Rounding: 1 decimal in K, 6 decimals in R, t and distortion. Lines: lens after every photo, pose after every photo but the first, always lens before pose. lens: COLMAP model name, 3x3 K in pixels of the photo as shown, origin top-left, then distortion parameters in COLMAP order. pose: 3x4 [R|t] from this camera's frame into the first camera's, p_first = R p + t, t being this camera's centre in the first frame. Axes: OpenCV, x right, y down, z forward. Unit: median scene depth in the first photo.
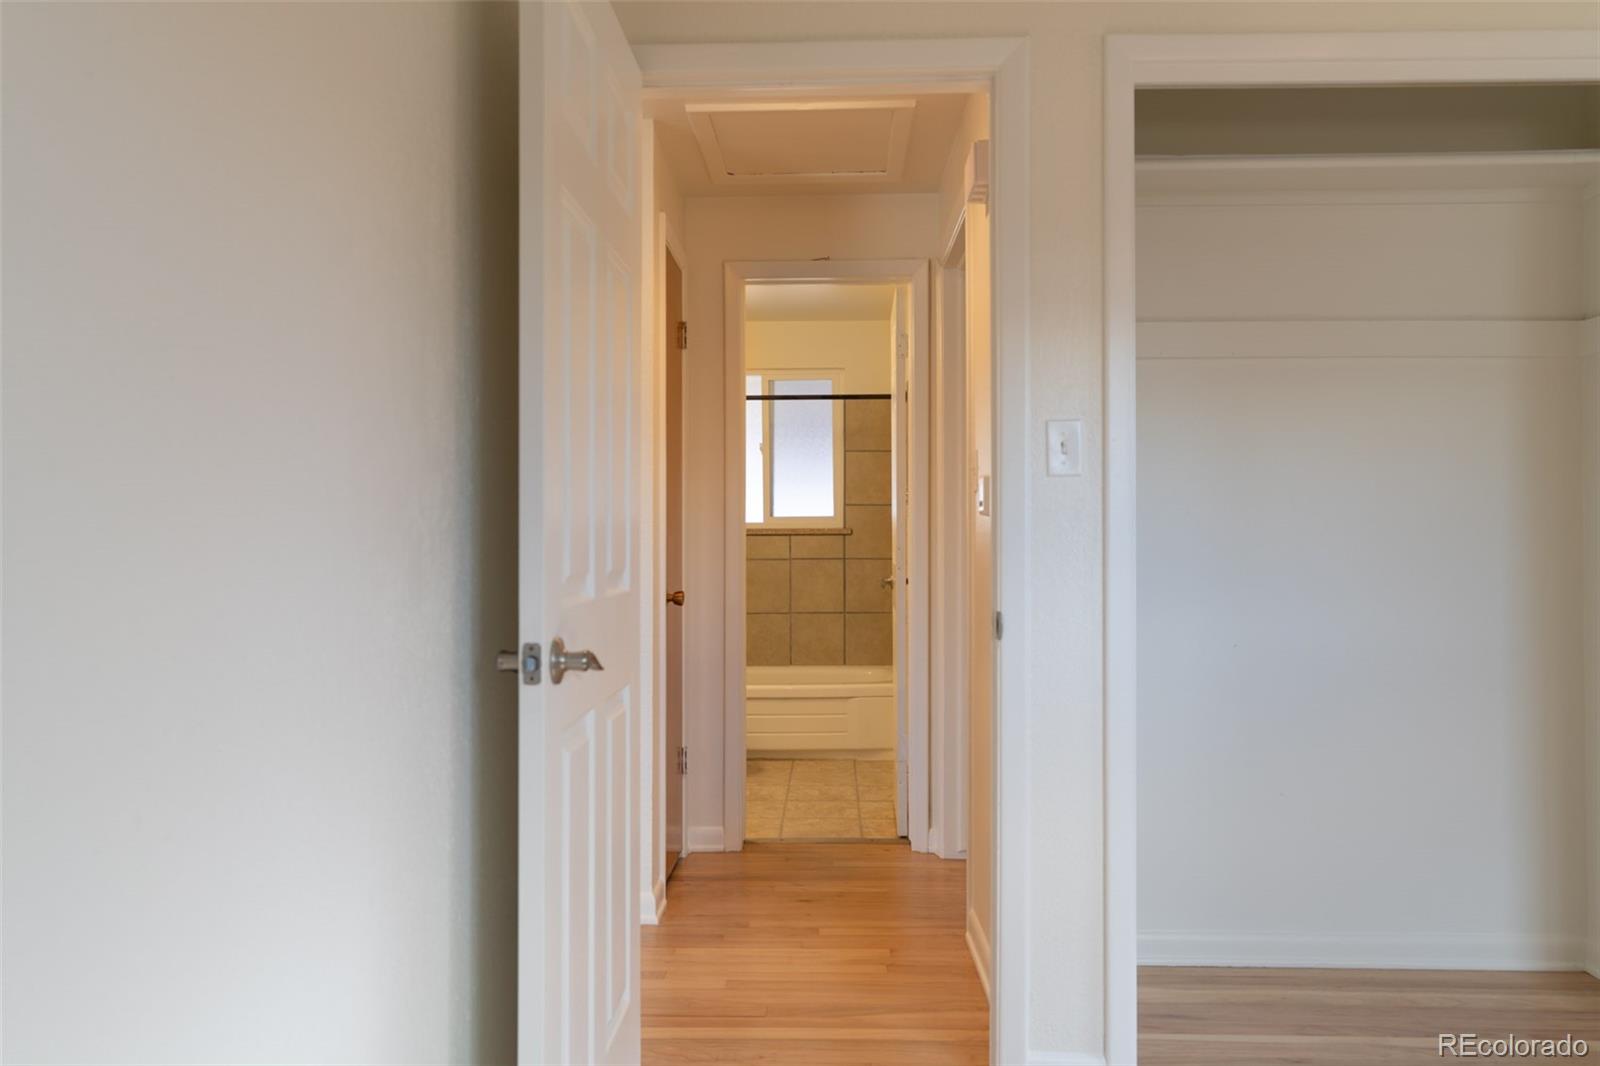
lens RADIAL K [[1182.2, 0, 799.6], [0, 1182.2, 534.6], [0, 0, 1]] dist [-0.000271, -0.000009]
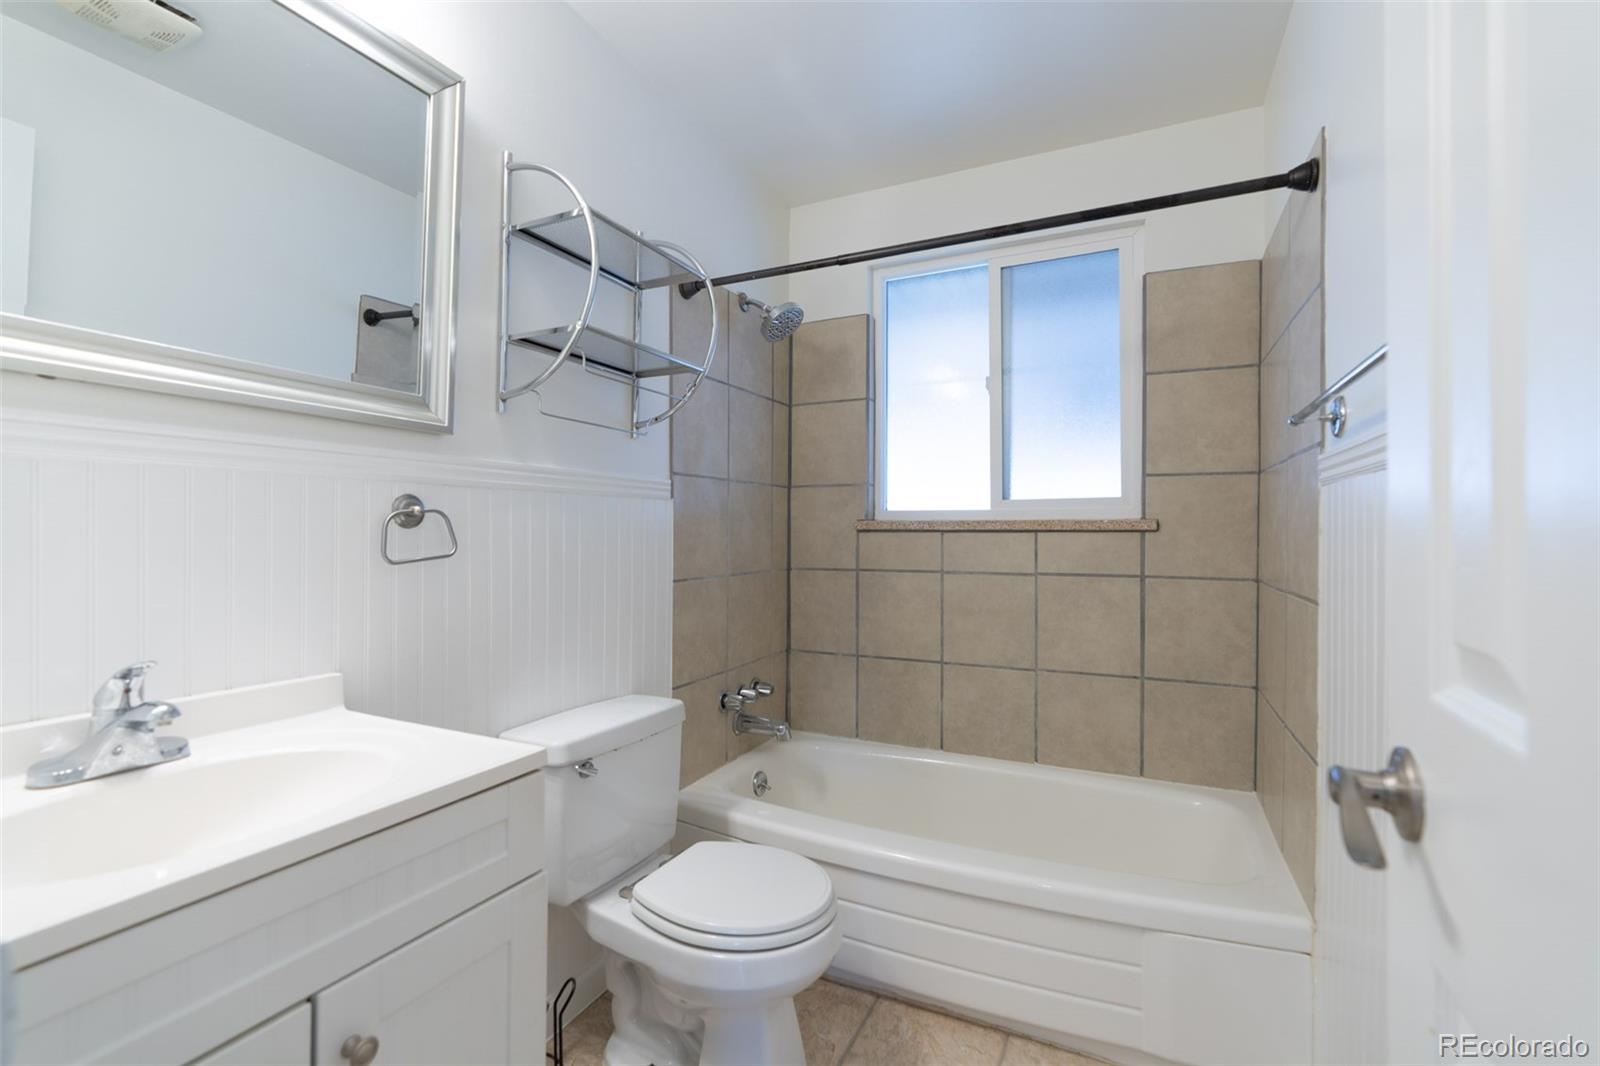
lens RADIAL K [[717.9, 0, 794.7], [0, 717.9, 530.1], [0, 0, 1]] dist [-0.010055, -0.000264]
pose [[0.911265, 0.005575, -0.411784, 0.027772], [-0.005343, 0.999984, 0.001716, -0.000227], [0.411787, 0.000636, 0.911280, 0.641980]]
